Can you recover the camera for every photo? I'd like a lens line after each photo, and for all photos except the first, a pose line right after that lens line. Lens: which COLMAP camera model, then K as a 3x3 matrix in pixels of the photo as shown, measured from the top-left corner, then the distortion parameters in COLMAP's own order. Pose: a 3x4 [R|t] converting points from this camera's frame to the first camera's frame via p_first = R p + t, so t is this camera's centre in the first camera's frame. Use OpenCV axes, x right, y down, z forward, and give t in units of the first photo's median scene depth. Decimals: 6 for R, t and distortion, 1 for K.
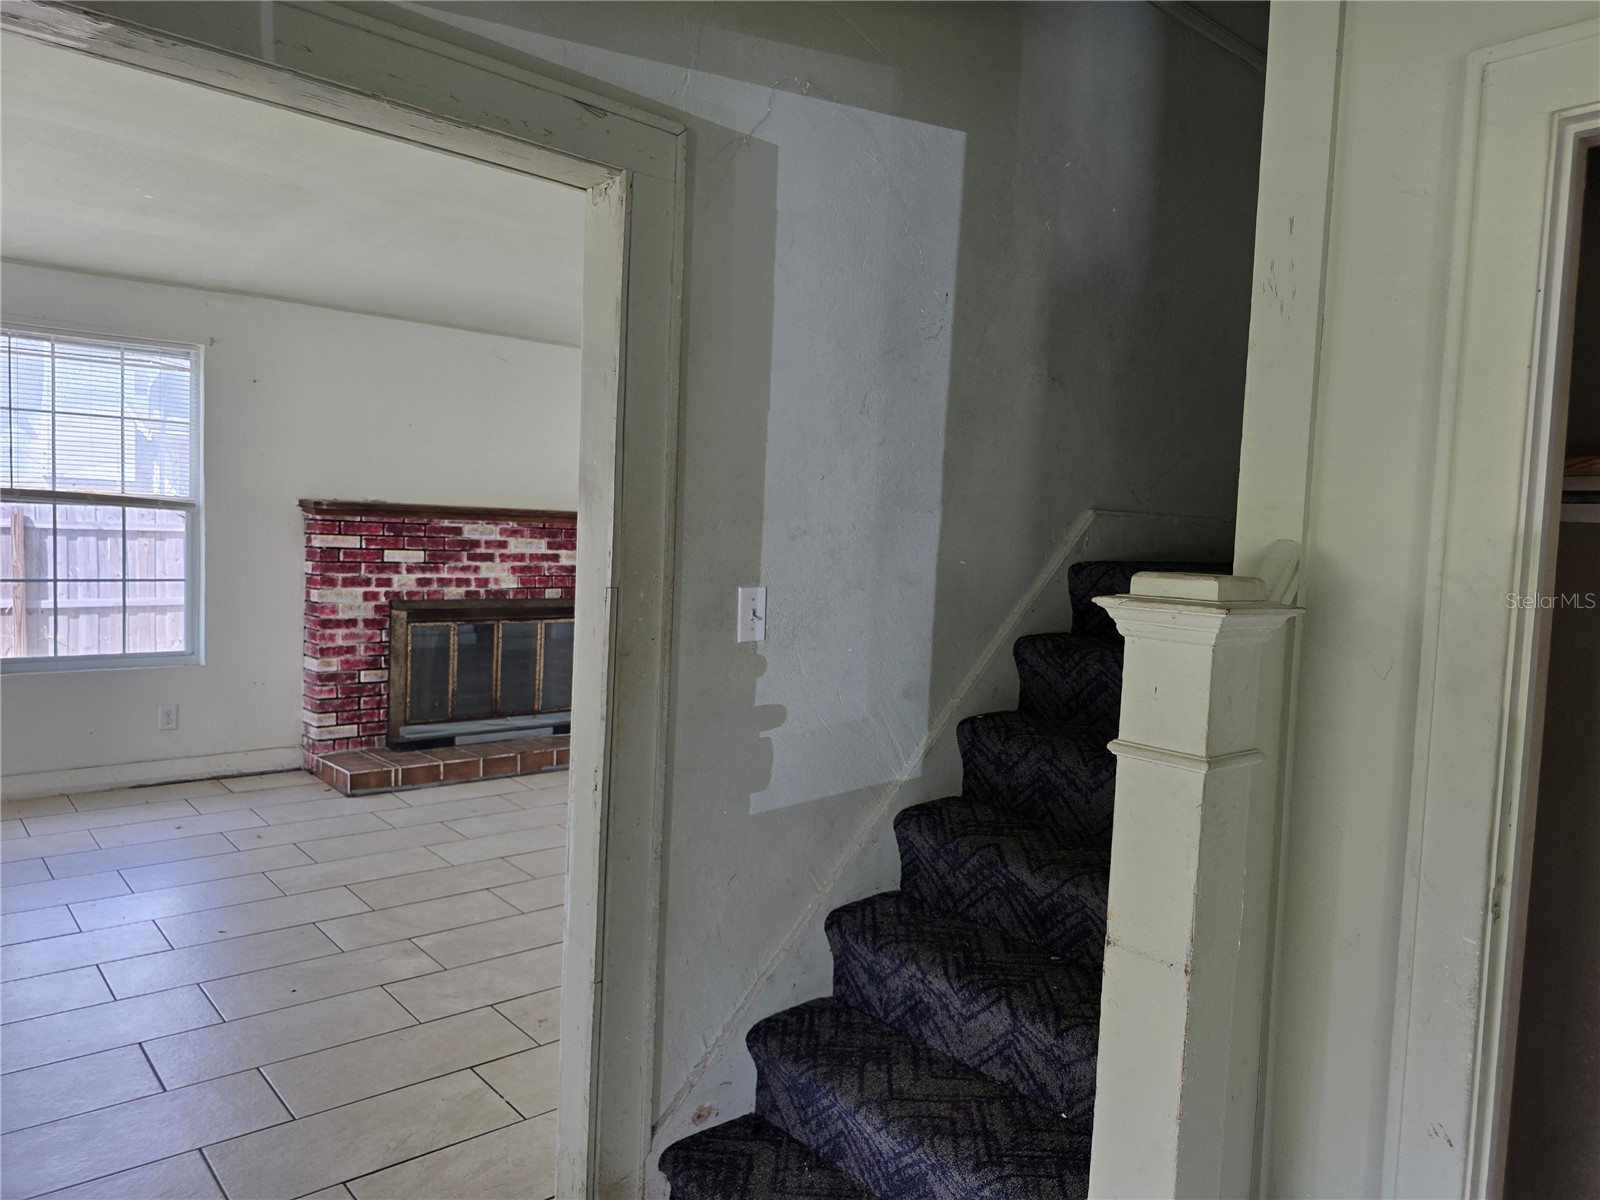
lens RADIAL K [[1077.2, 0, 816.5], [0, 1077.2, 601.6], [0, 0, 1]] dist [0.053906, -0.049942]
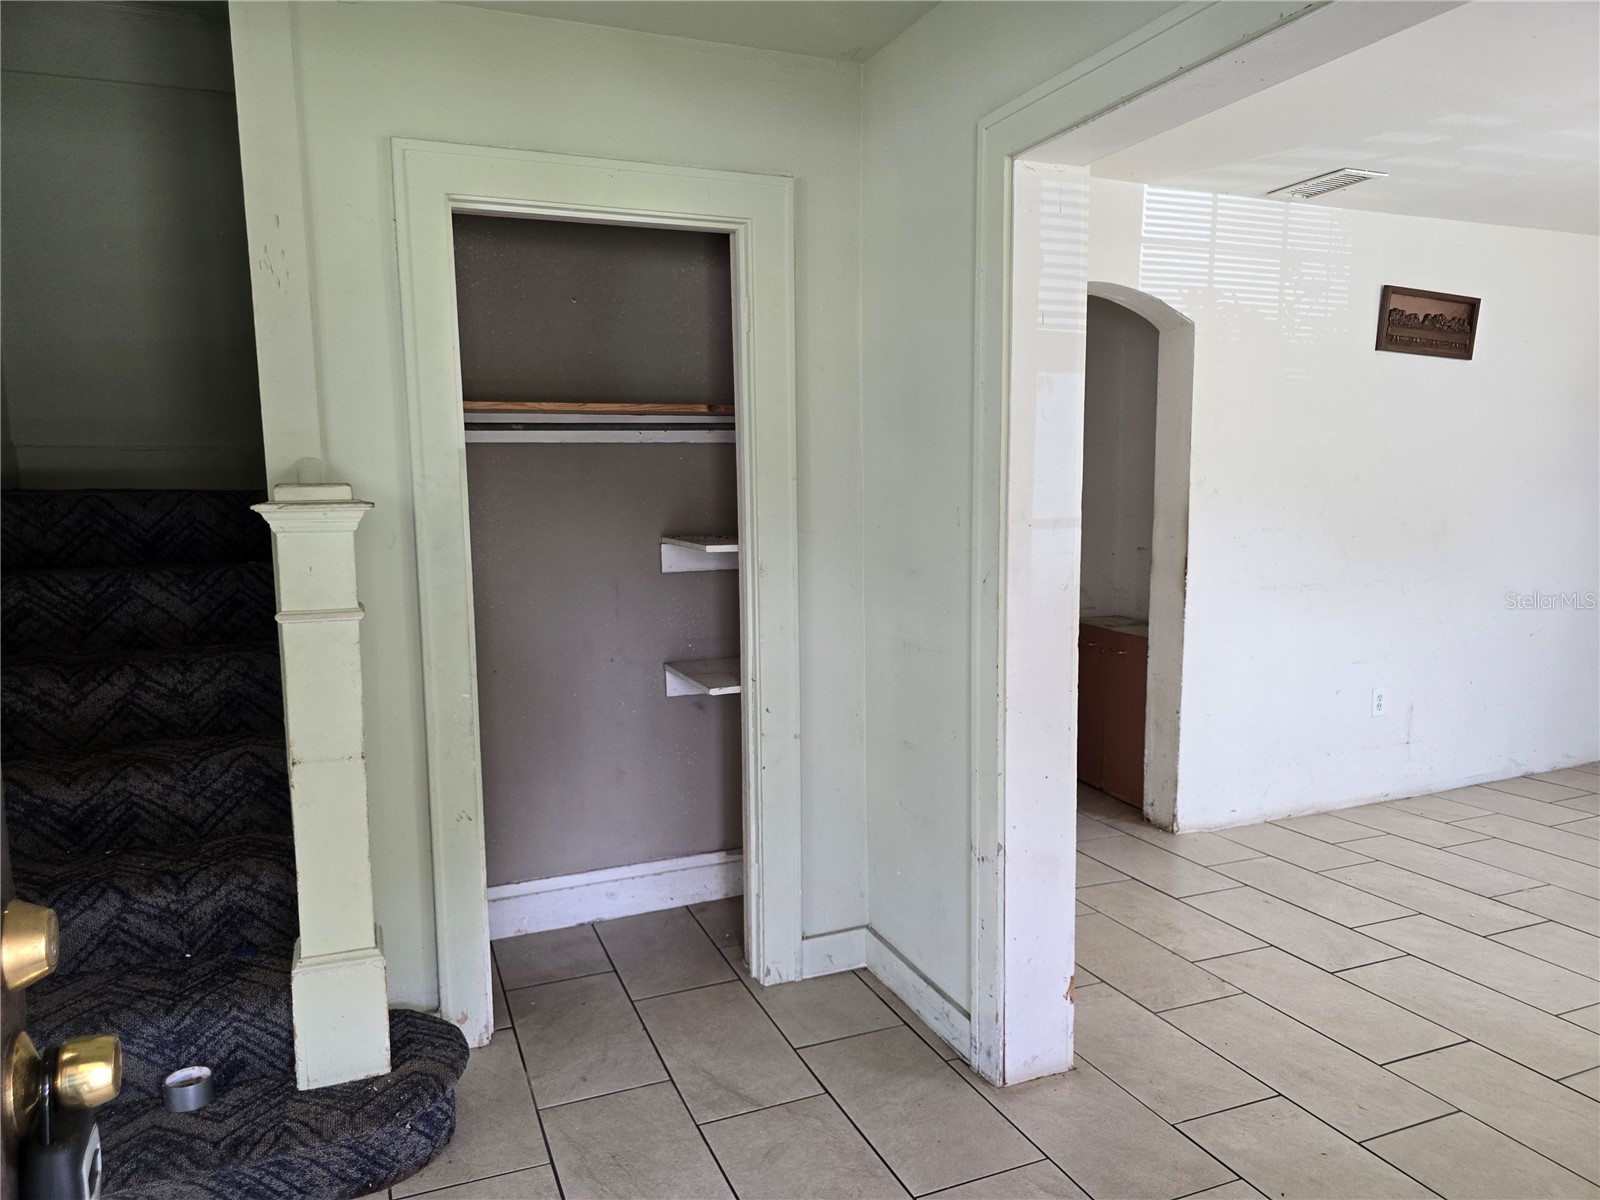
lens RADIAL K [[1077.2, 0, 798.0], [0, 1077.2, 608.3], [0, 0, 1]] dist [0.053906, -0.049942]
pose [[0.332991, -0.158995, 0.929429, -0.588802], [0.088457, 0.986602, 0.137083, -0.002589], [-0.938772, 0.036567, 0.342594, -0.039050]]
